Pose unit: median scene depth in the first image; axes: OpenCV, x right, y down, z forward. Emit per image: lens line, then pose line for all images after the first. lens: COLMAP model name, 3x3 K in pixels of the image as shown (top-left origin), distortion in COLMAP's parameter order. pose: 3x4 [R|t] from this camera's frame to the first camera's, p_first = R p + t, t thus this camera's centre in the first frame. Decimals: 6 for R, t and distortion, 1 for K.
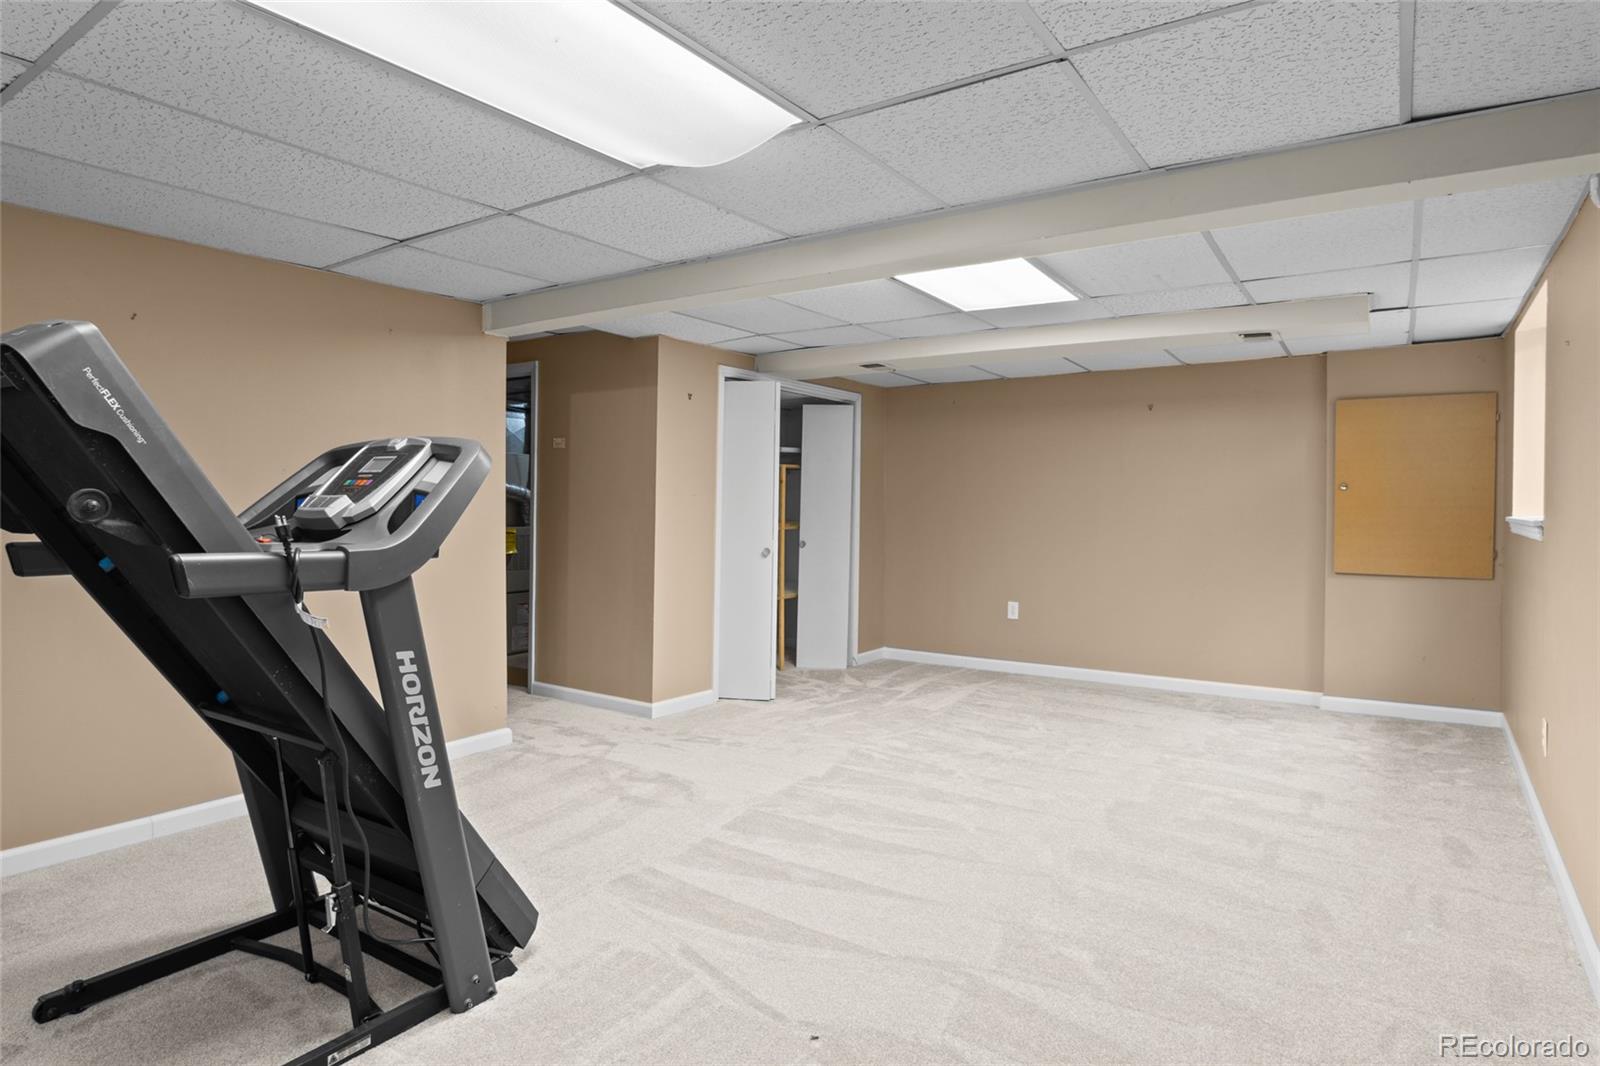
lens RADIAL K [[875.0, 0, 795.2], [0, 875.0, 499.9], [0, 0, 1]] dist [-0.024537, 0.002445]
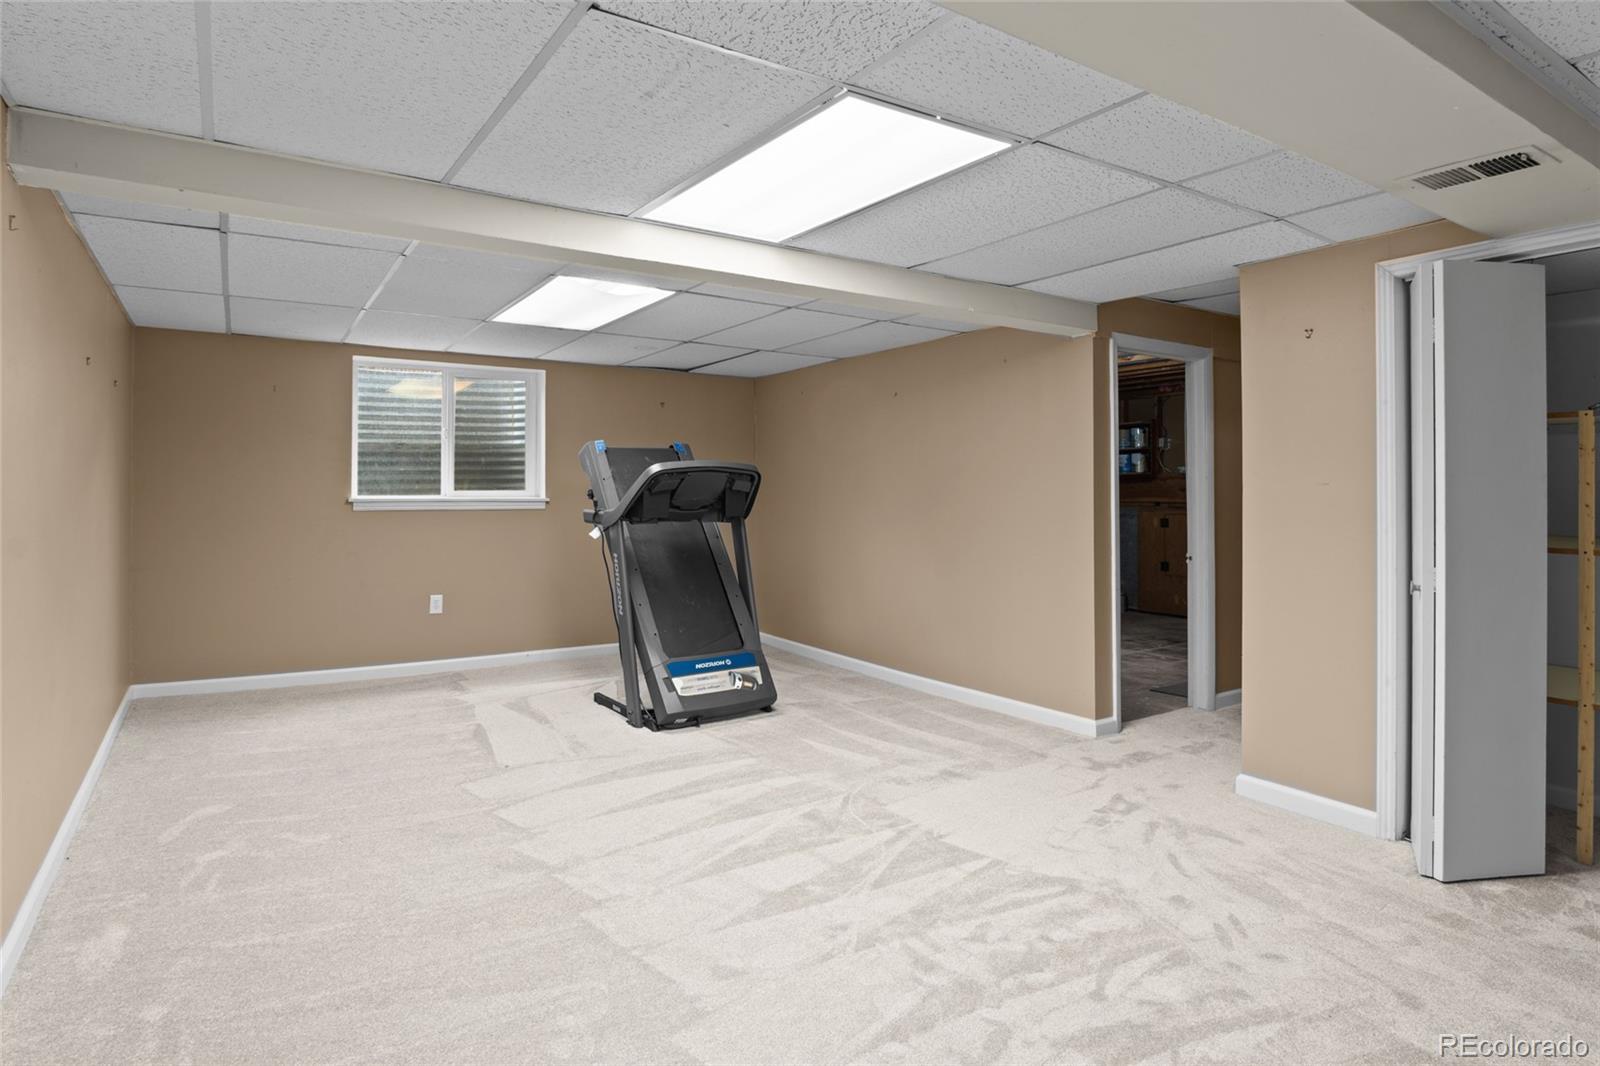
lens RADIAL K [[875.0, 0, 795.2], [0, 875.0, 499.9], [0, 0, 1]] dist [-0.024537, 0.002445]
pose [[-0.388546, 0.000771, -0.921429, 0.755651], [0.003189, 0.999995, -0.000507, 0.003956], [0.921424, -0.003135, -0.388546, 1.096609]]
